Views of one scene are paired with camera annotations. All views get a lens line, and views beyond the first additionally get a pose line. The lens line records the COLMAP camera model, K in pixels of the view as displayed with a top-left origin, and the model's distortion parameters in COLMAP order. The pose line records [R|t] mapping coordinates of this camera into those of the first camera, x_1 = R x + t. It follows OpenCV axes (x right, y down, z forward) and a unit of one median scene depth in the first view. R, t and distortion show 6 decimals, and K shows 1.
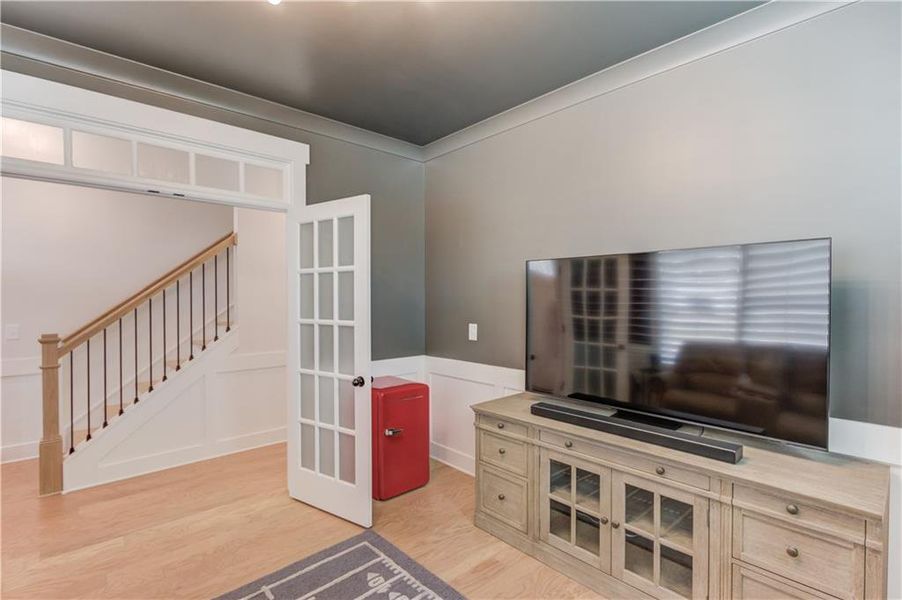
lens RADIAL K [[428.9, 0, 442.8], [0, 428.9, 300.0], [0, 0, 1]] dist [-0.001406, 0.000826]
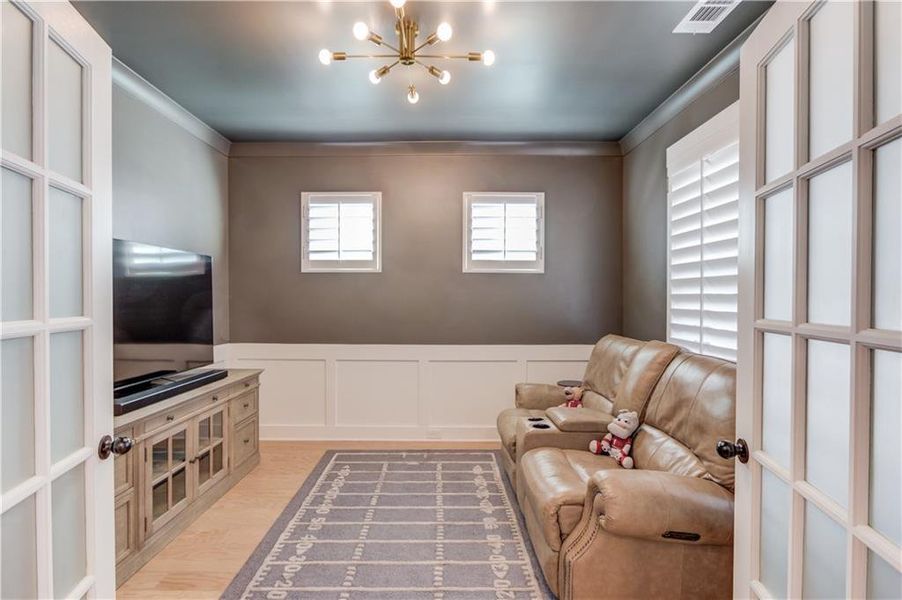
lens RADIAL K [[428.9, 0, 442.8], [0, 428.9, 300.0], [0, 0, 1]] dist [-0.001406, 0.000826]
pose [[-0.738819, 0.000230, 0.673904, -0.935766], [0.008997, 0.999914, 0.009523, 0.037660], [-0.673843, 0.013099, -0.738758, 1.330515]]
